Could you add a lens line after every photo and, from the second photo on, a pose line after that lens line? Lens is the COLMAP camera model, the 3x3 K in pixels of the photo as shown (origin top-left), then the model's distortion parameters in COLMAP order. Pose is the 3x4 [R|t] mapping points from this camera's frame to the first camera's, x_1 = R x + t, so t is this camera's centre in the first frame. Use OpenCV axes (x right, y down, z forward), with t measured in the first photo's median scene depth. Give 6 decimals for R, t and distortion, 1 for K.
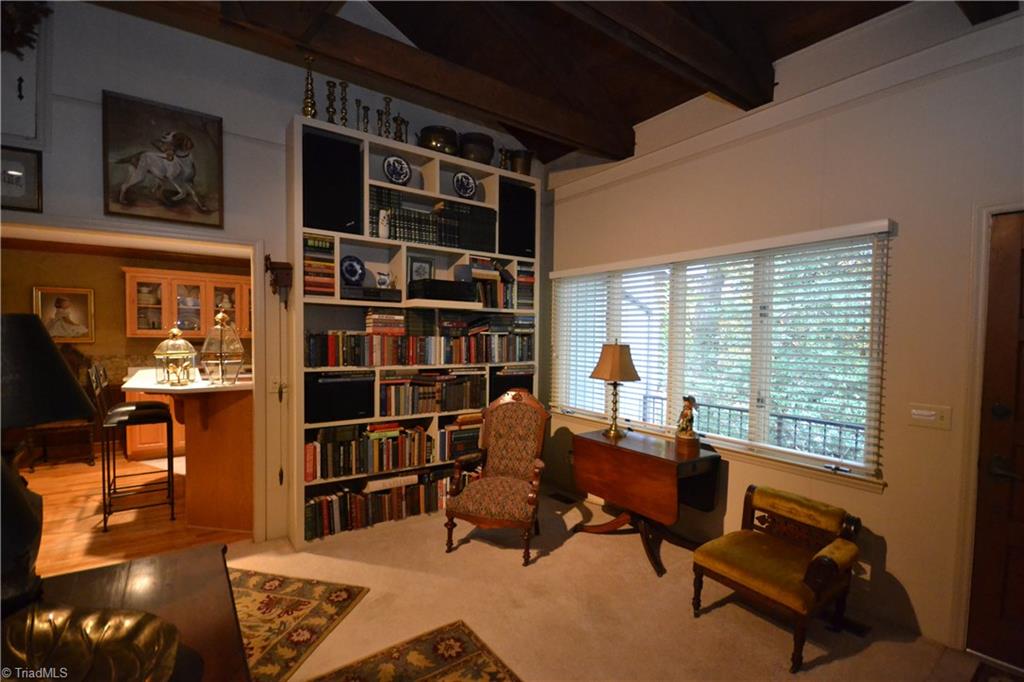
lens RADIAL K [[458.7, 0, 511.3], [0, 458.7, 344.6], [0, 0, 1]] dist [0.001703, -0.004165]
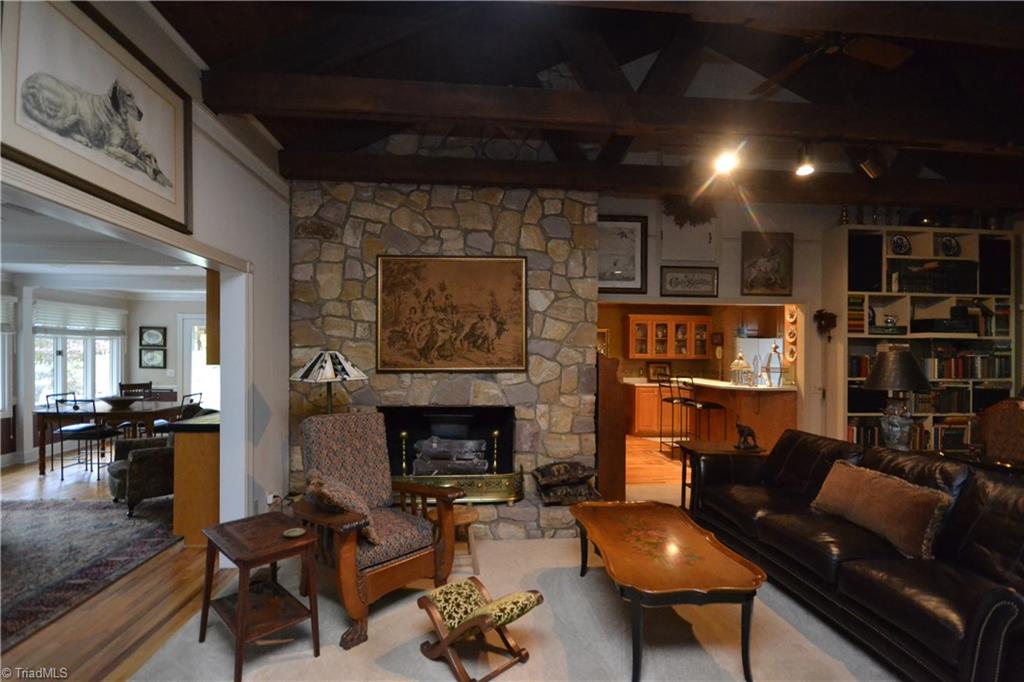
lens RADIAL K [[458.7, 0, 509.4], [0, 458.7, 348.0], [0, 0, 1]] dist [0.001703, -0.004165]
pose [[0.856929, -0.011095, -0.515316, -0.534180], [-0.007990, 0.999362, -0.034804, 0.009495], [0.515373, 0.033942, 0.856294, -0.835589]]
